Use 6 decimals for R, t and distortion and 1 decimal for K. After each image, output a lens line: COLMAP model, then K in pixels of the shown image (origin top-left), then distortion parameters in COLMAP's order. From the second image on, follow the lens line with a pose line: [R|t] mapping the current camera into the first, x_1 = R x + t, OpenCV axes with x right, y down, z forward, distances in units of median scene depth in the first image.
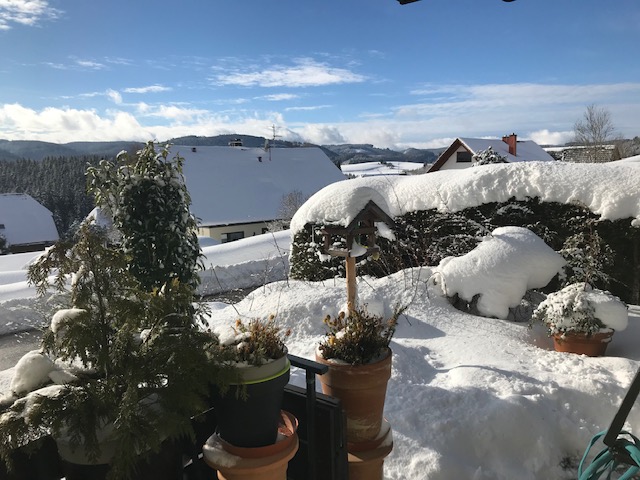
lens RADIAL K [[529.4, 0, 328.4], [0, 529.4, 229.6], [0, 0, 1]] dist [-0.004458, -0.011047]
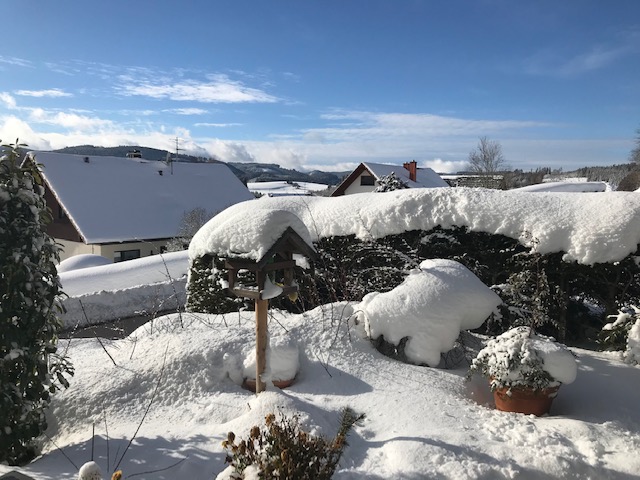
lens RADIAL K [[529.4, 0, 328.4], [0, 529.4, 229.6], [0, 0, 1]] dist [-0.004458, -0.011047]
pose [[0.983773, 0.028812, 0.177089, -0.002399], [-0.022310, 0.999006, -0.038597, -0.018247], [-0.178025, 0.034020, 0.983438, 0.165124]]
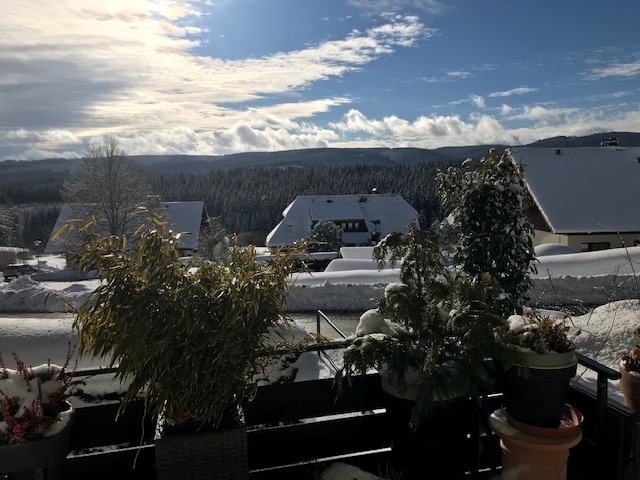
lens RADIAL K [[533.5, 0, 320.0], [0, 533.5, 240.0], [0, 0, 1]] dist [0.024858, 0.003611]
pose [[0.786523, 0.079926, -0.612367, 0.054094], [-0.071660, 0.996703, 0.038050, 0.001200], [0.613389, 0.013955, 0.789657, -0.059972]]
